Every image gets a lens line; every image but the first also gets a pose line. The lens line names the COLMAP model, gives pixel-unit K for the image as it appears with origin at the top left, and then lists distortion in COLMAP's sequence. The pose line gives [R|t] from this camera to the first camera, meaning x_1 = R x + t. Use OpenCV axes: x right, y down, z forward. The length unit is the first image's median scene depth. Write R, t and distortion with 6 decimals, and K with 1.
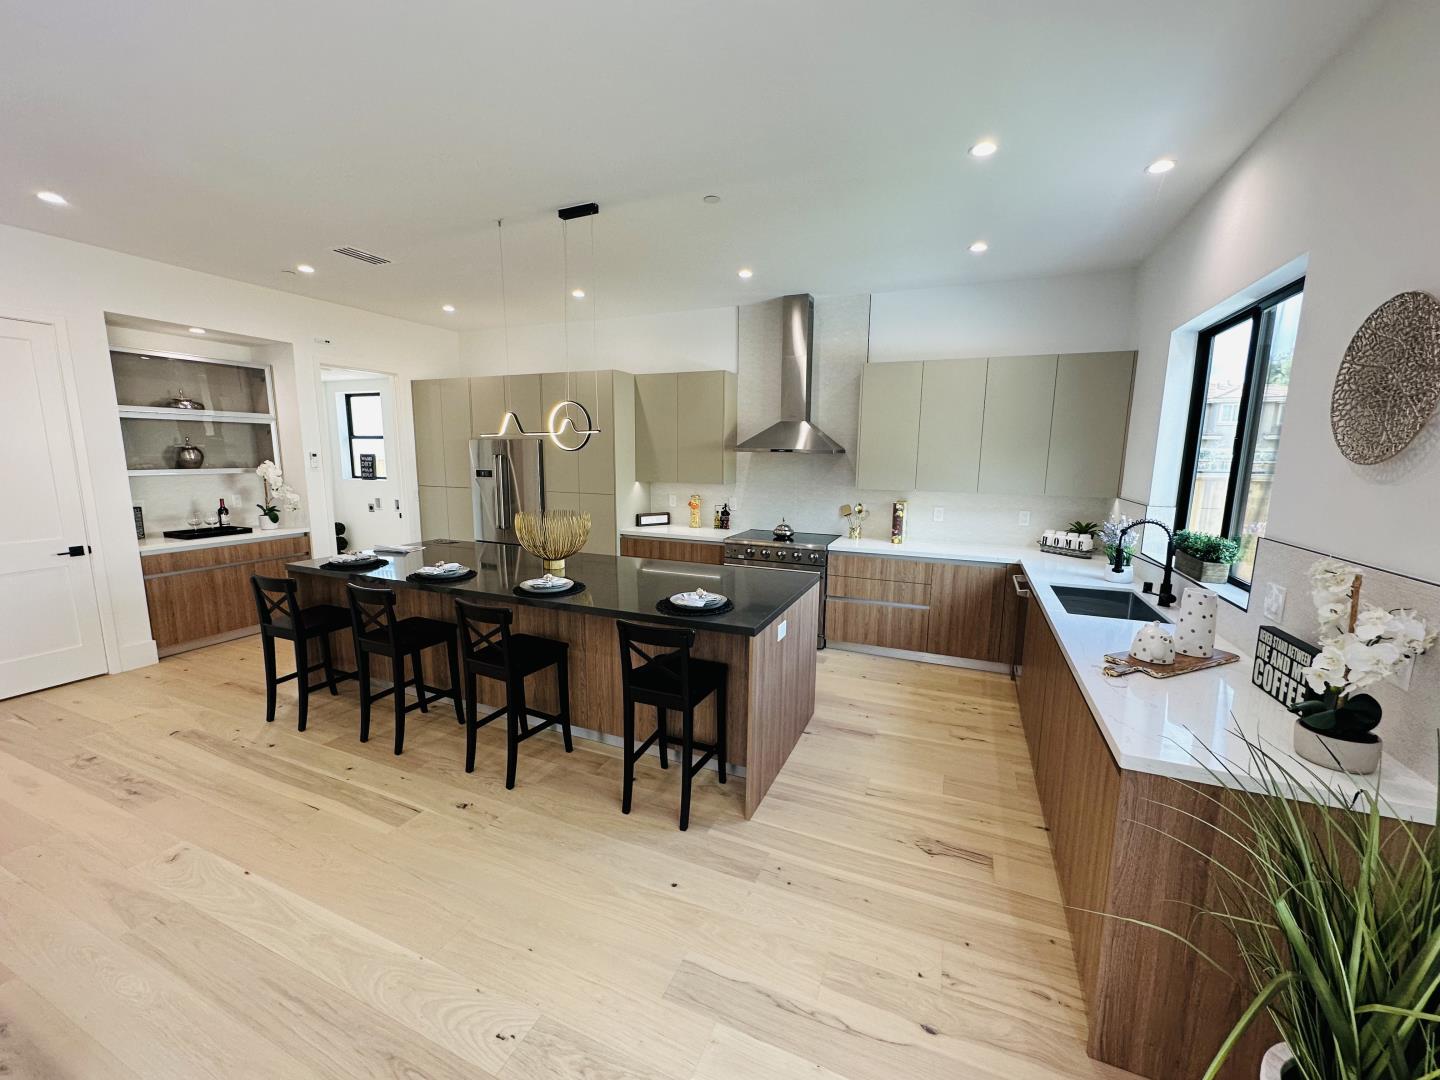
lens RADIAL K [[573.5, 0, 723.2], [0, 573.5, 536.0], [0, 0, 1]] dist [-0.001582, 0.000645]
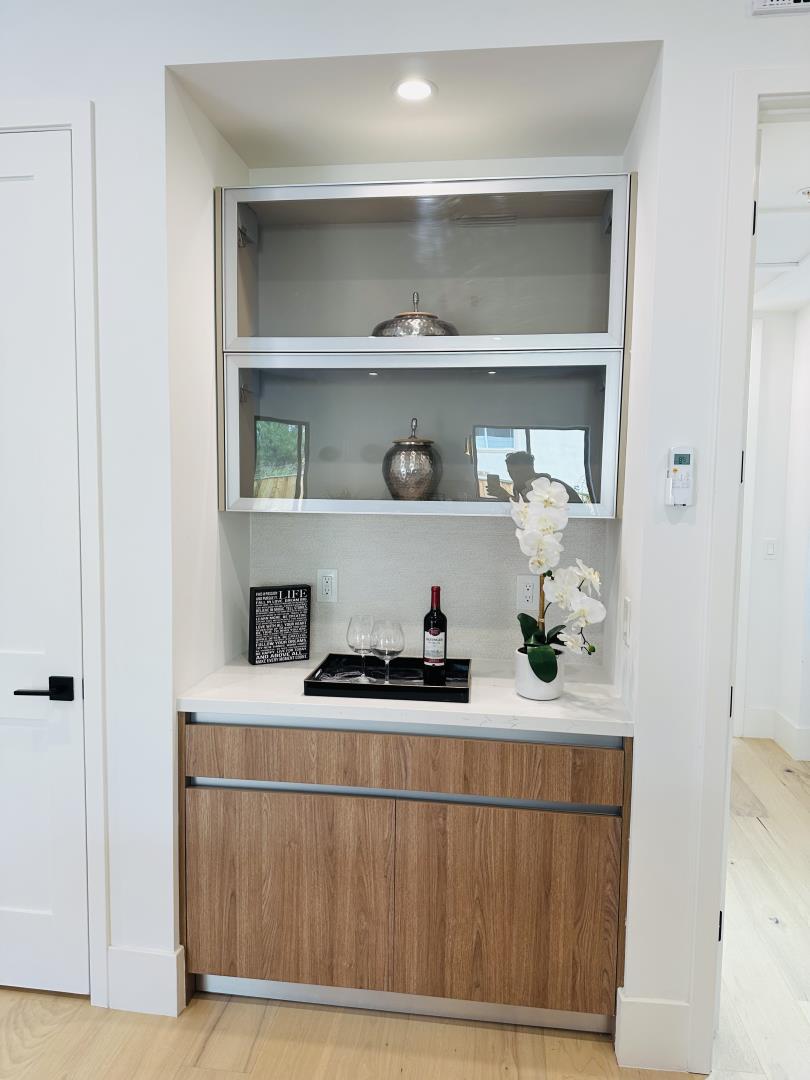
lens RADIAL K [[764.4, 0, 404.7], [0, 764.4, 540.9], [0, 0, 1]] dist [0.008708, -0.000355]
pose [[0.252423, 0.064682, -0.965453, -0.567313], [-0.146280, 0.988847, 0.028004, -0.132810], [0.956496, 0.134157, 0.259070, 1.114481]]
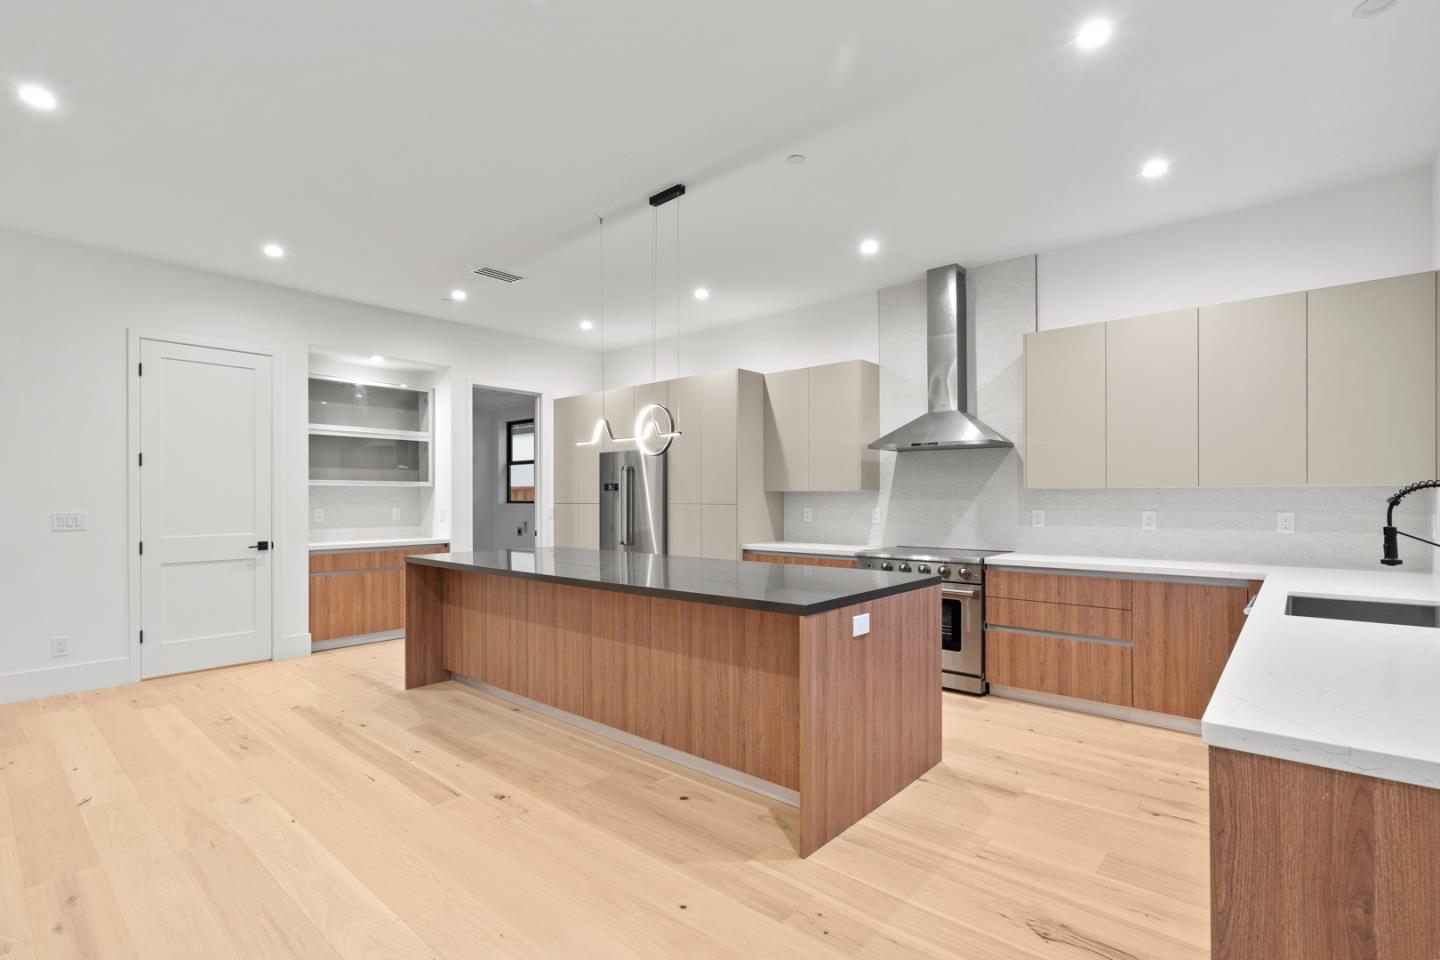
lens RADIAL K [[667.1, 0, 716.8], [0, 667.1, 493.0], [0, 0, 1]] dist [0.002203, -0.000764]
pose [[0.949379, -0.018000, -0.313615, 0.156027], [-0.030393, 0.988410, -0.148737, 0.095784], [0.312658, 0.150739, 0.937829, 0.018905]]
